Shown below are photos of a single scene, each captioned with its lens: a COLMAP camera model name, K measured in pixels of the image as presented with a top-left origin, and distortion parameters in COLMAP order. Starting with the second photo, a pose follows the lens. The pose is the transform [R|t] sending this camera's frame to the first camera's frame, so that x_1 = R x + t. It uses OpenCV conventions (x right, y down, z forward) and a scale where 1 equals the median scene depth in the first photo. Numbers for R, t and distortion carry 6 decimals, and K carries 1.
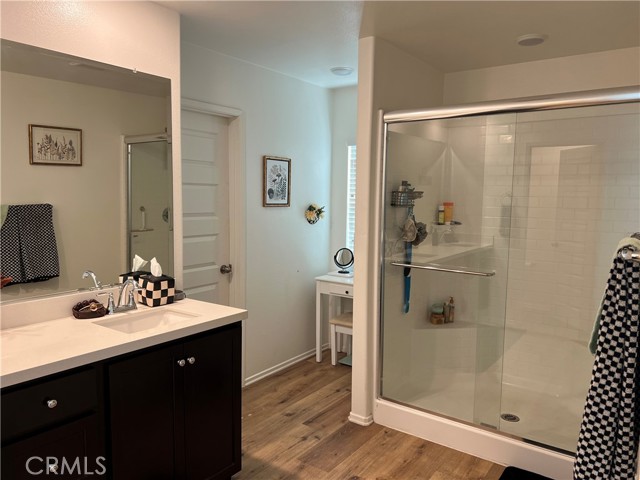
lens RADIAL K [[481.8, 0, 315.2], [0, 481.8, 242.5], [0, 0, 1]] dist [0.088824, -0.088831]
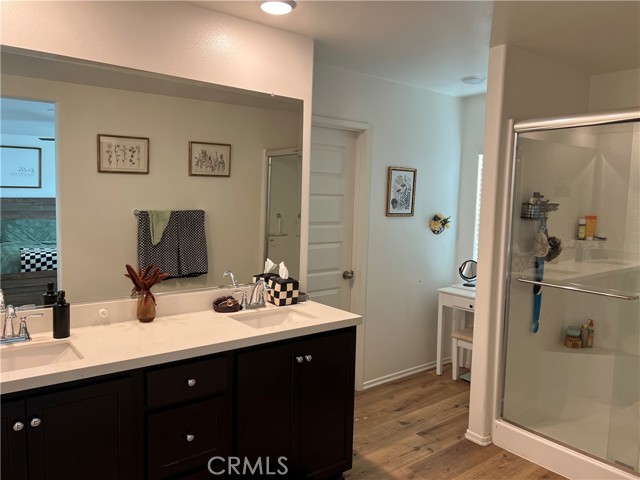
lens RADIAL K [[481.8, 0, 319.9], [0, 481.8, 242.1], [0, 0, 1]] dist [0.088824, -0.088831]
pose [[0.964174, 0.035739, -0.262851, 0.027427], [-0.039351, 0.999189, -0.008489, -0.005259], [0.262334, 0.018528, 0.964799, -0.024546]]
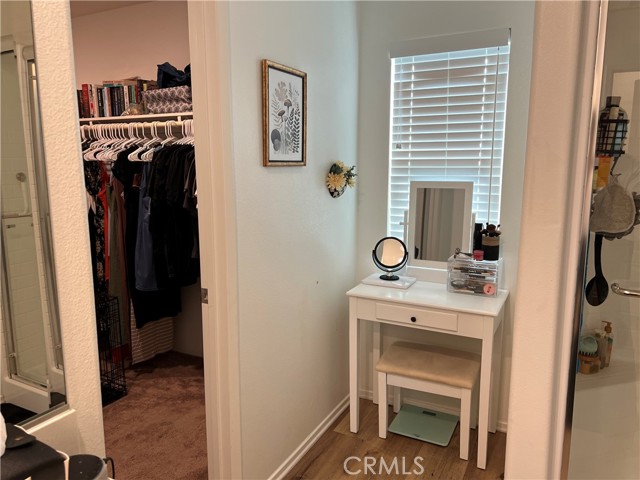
lens RADIAL K [[481.8, 0, 317.0], [0, 481.8, 243.5], [0, 0, 1]] dist [0.088824, -0.088831]
pose [[0.988419, -0.042901, 0.145560, -0.129557], [0.032888, 0.996969, 0.070508, -0.028609], [-0.148144, -0.064904, 0.986834, 0.496421]]
